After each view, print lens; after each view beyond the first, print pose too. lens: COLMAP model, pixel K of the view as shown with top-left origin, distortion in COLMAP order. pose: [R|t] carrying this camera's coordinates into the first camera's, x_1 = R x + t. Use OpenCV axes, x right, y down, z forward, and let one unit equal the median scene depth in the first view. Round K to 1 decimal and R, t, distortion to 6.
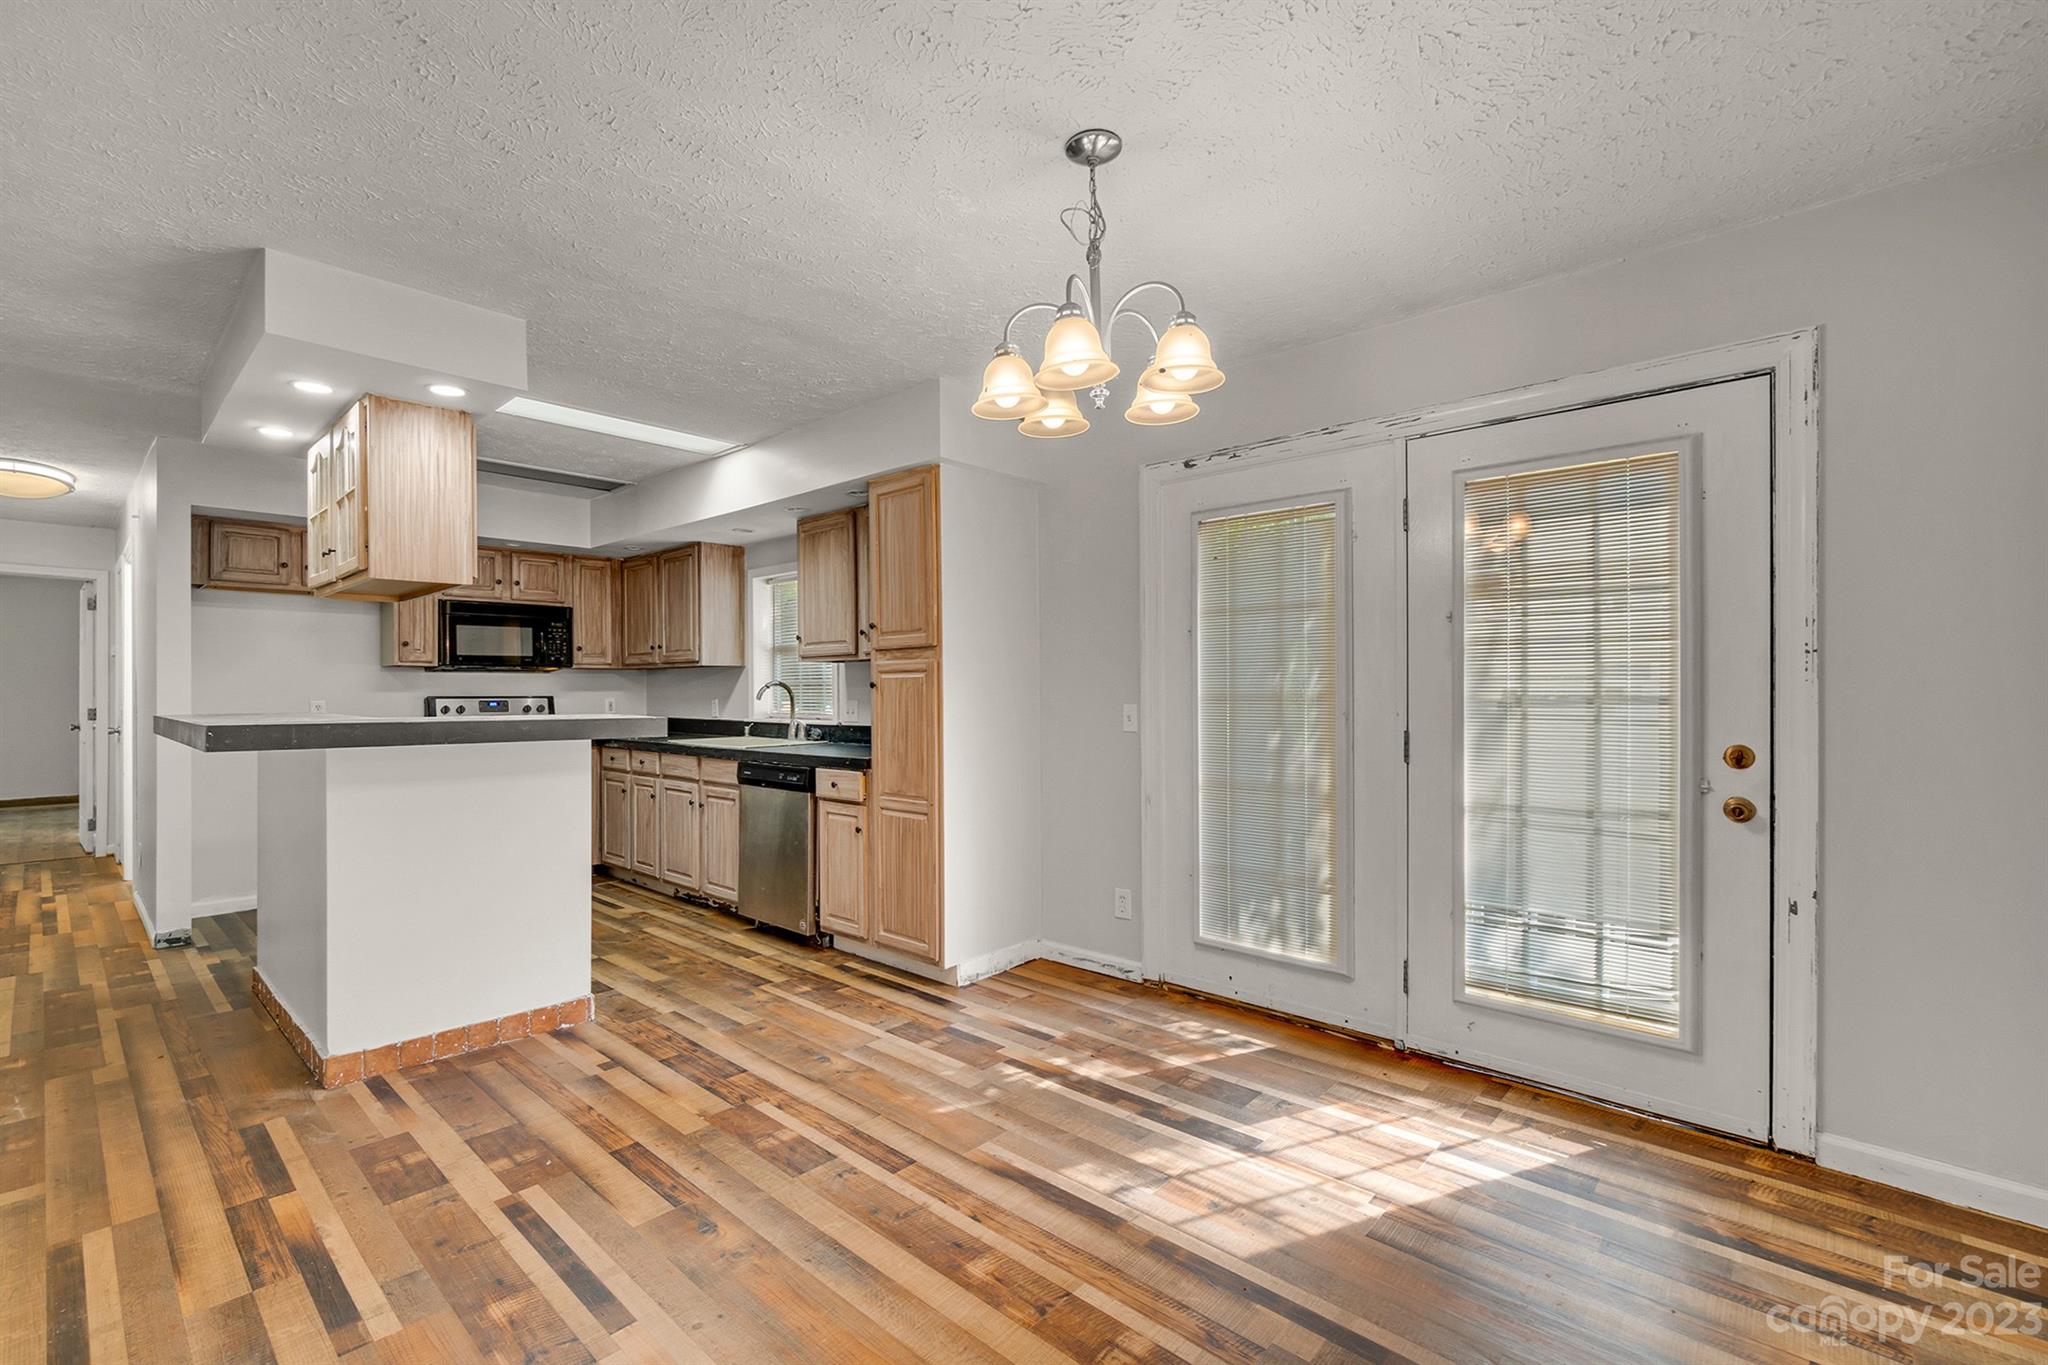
lens RADIAL K [[889.7, 0, 979.4], [0, 889.7, 688.2], [0, 0, 1]] dist [-0.007649, 0.003475]
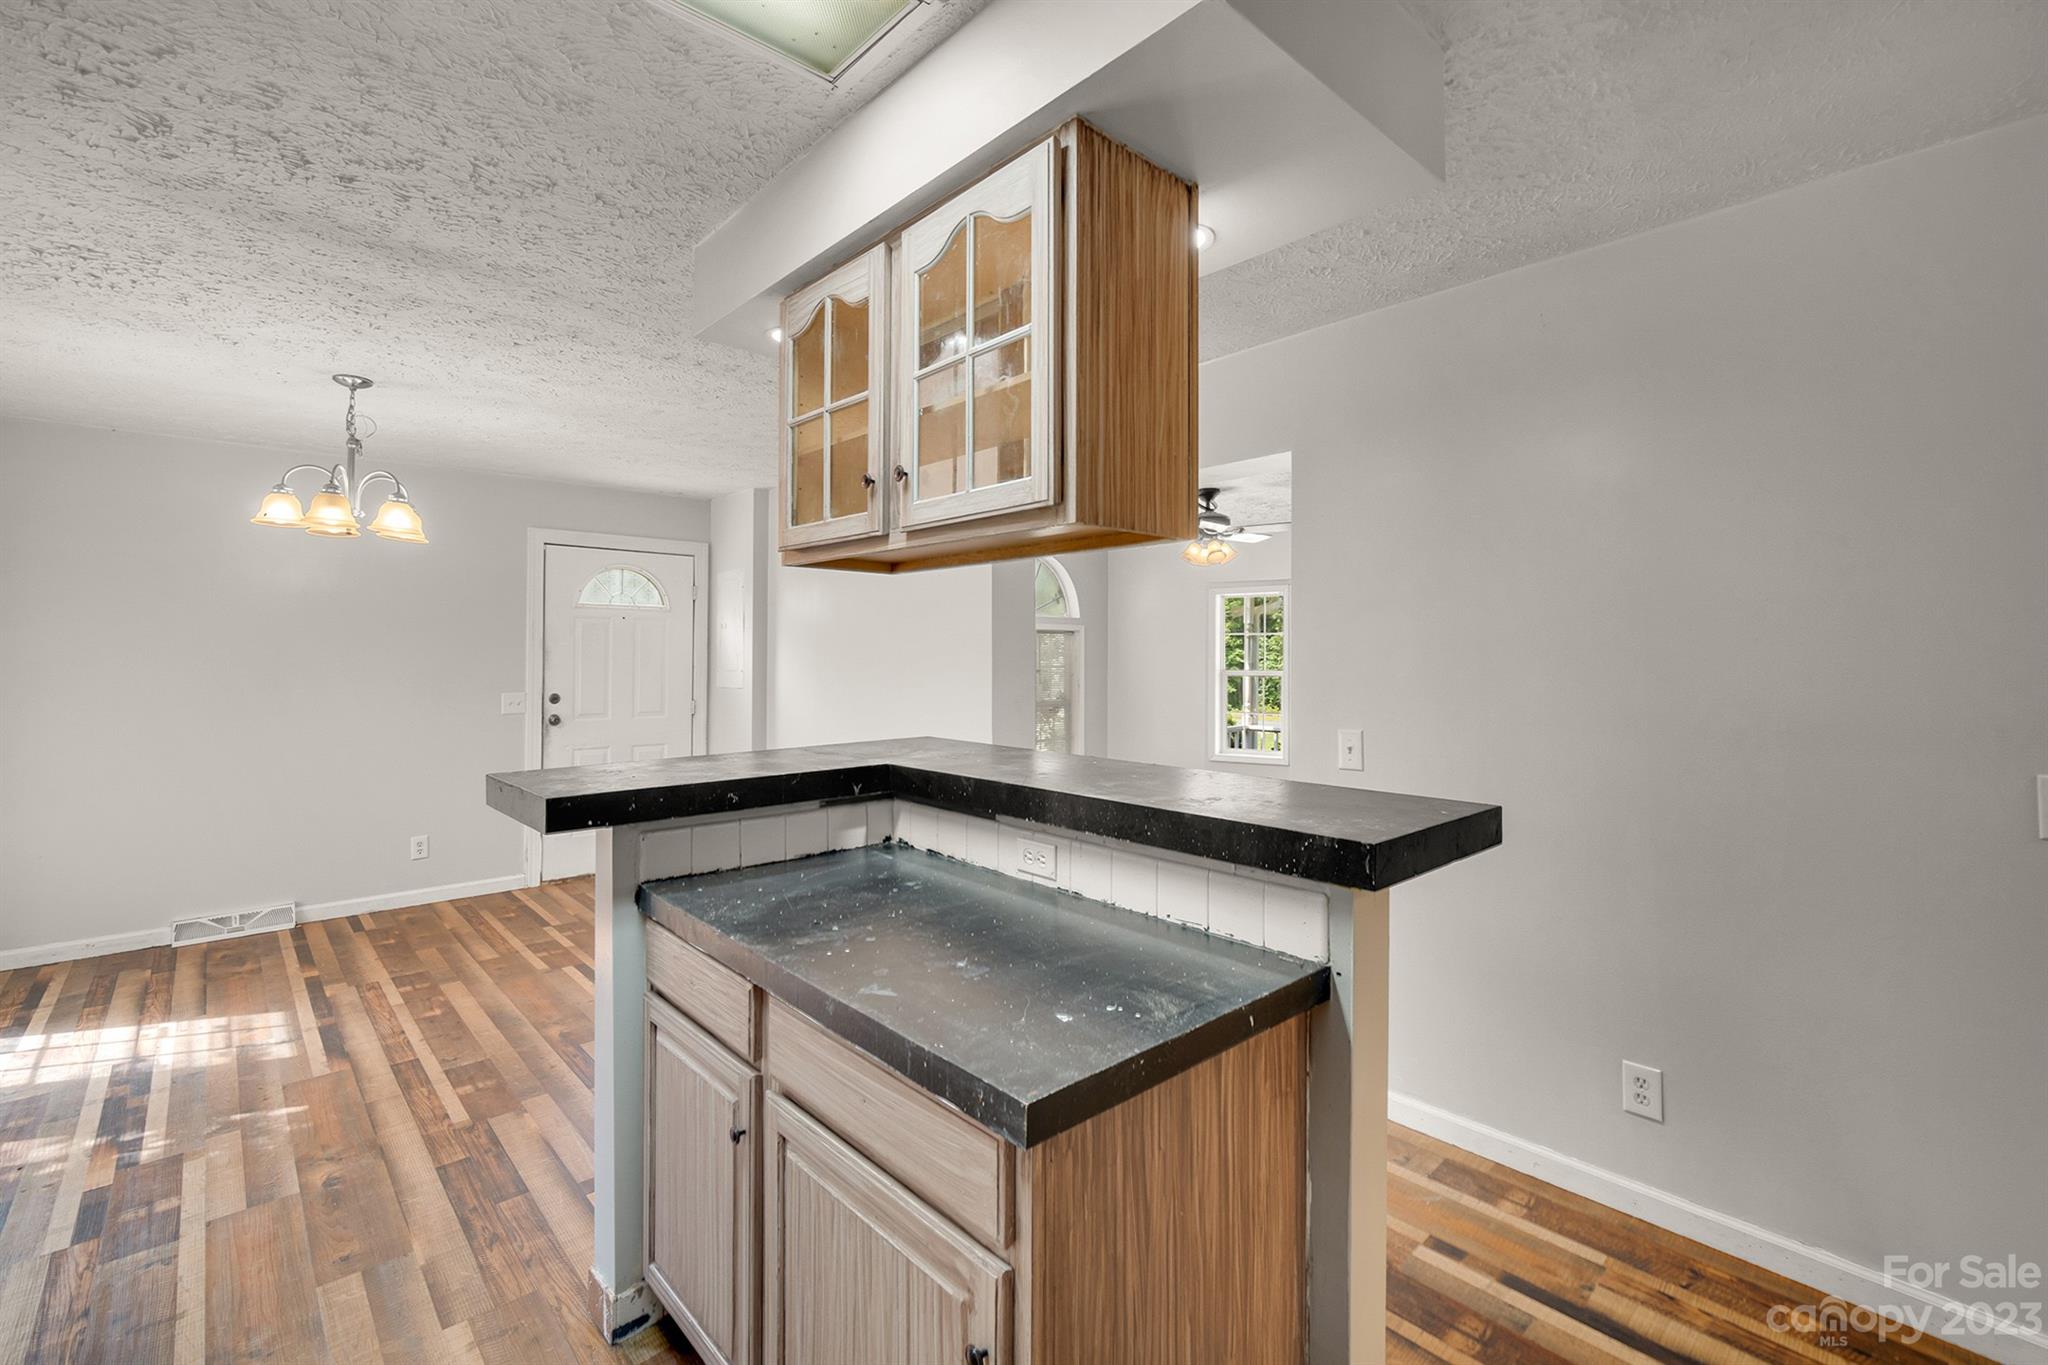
lens RADIAL K [[889.7, 0, 1003.4], [0, 889.7, 645.5], [0, 0, 1]] dist [-0.007649, 0.003475]
pose [[-0.997053, 0.002434, 0.076672, -0.775908], [0.001677, 0.999949, -0.009938, -0.051520], [-0.076692, -0.009780, -0.997007, 1.617971]]
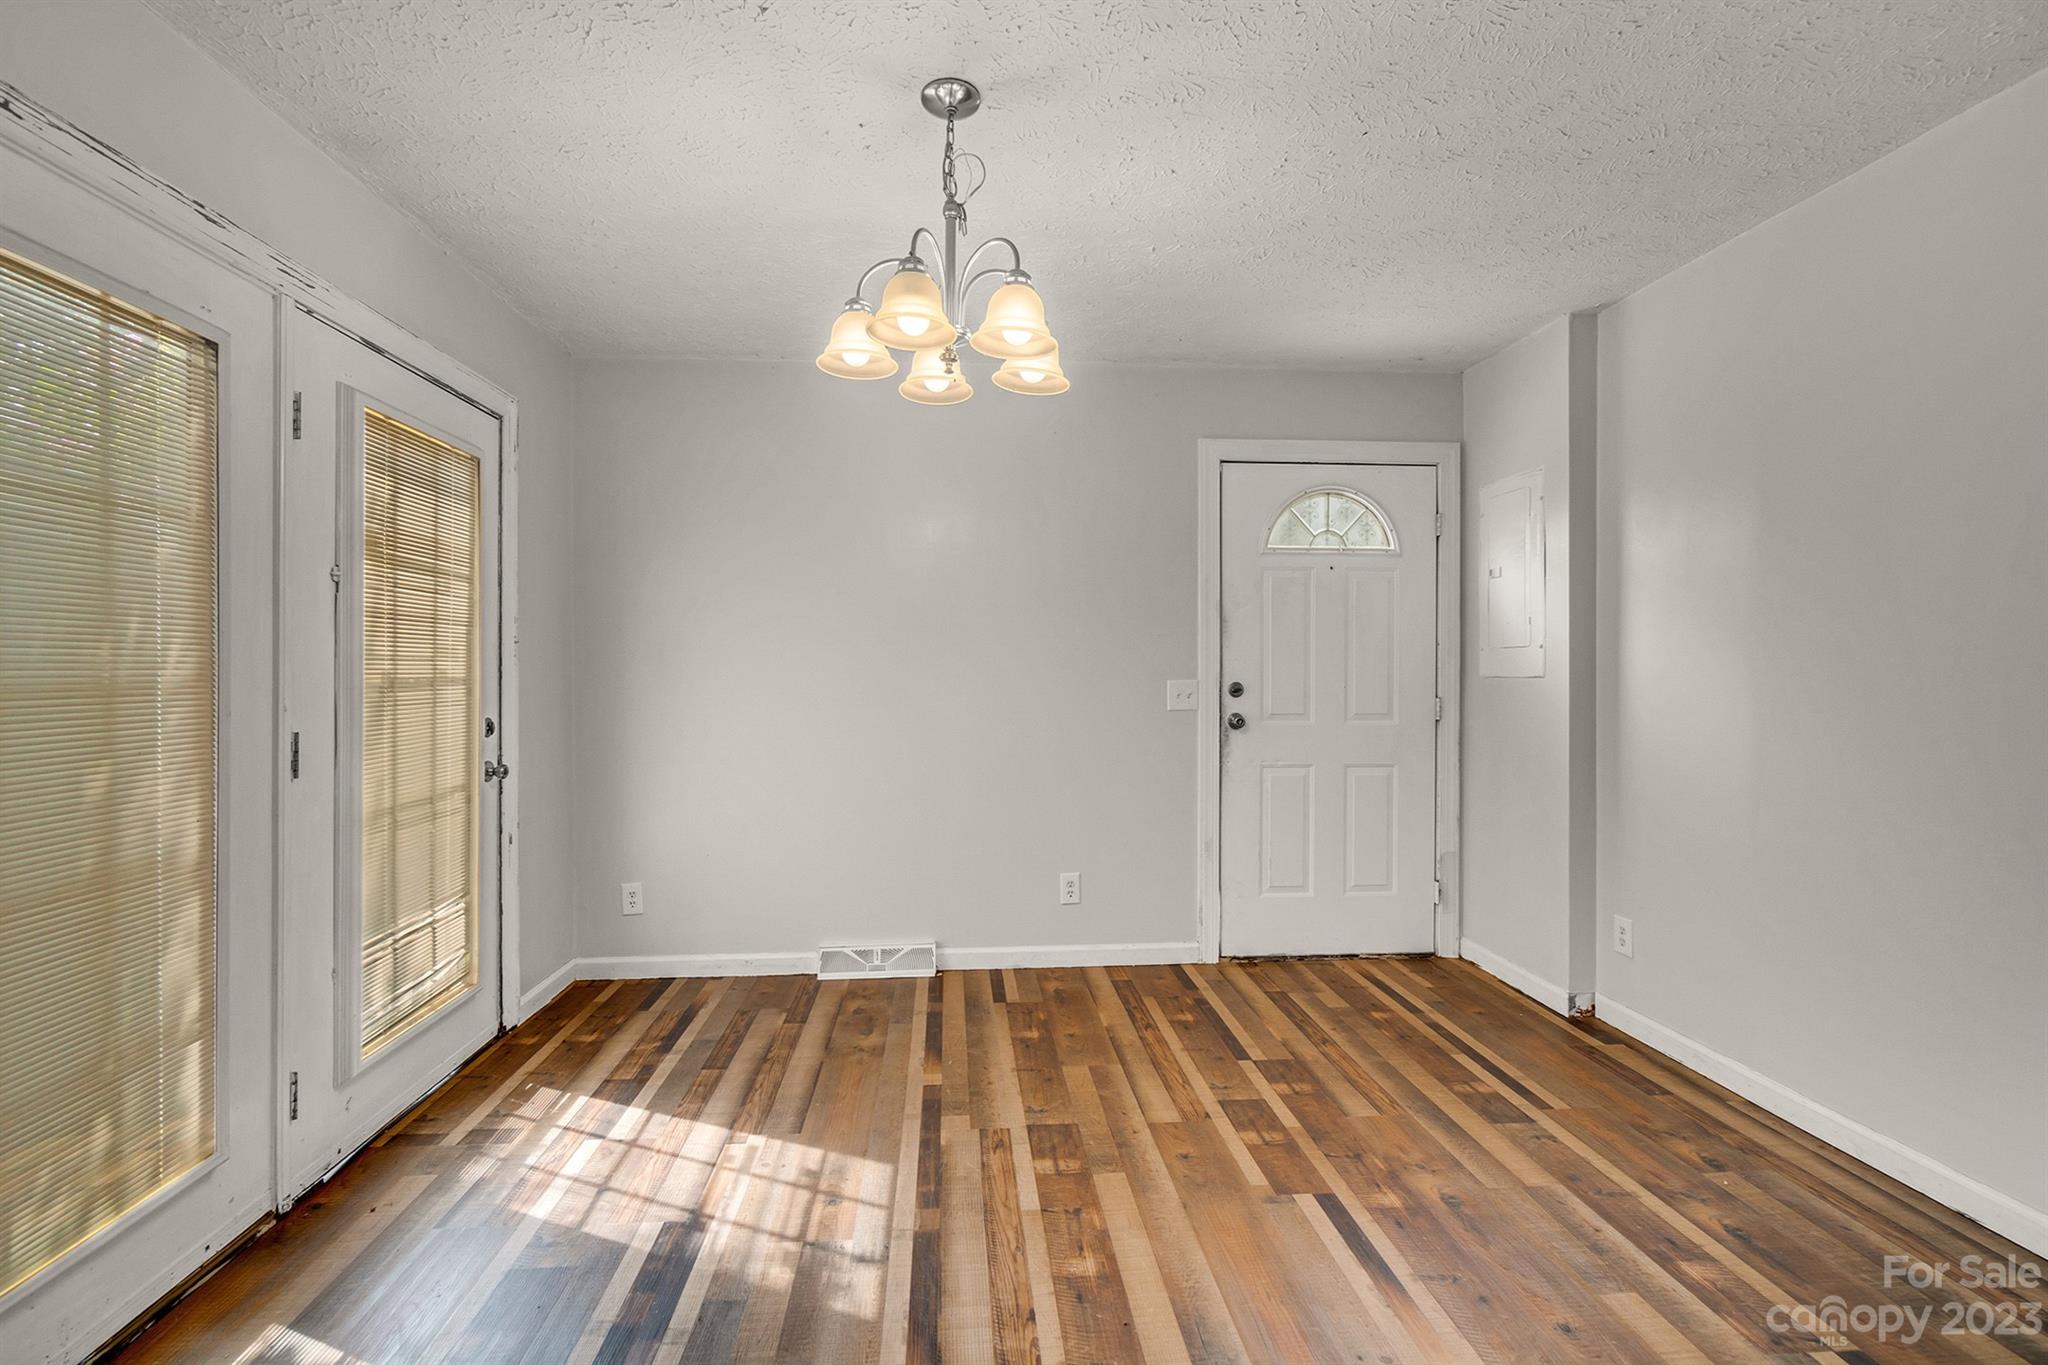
lens RADIAL K [[889.7, 0, 1007.7], [0, 889.7, 663.0], [0, 0, 1]] dist [-0.007649, 0.003475]
pose [[-0.738682, 0.005384, 0.674032, -0.349652], [0.004659, 0.999985, -0.002881, -0.001307], [-0.674038, 0.001012, -0.738696, 1.042696]]
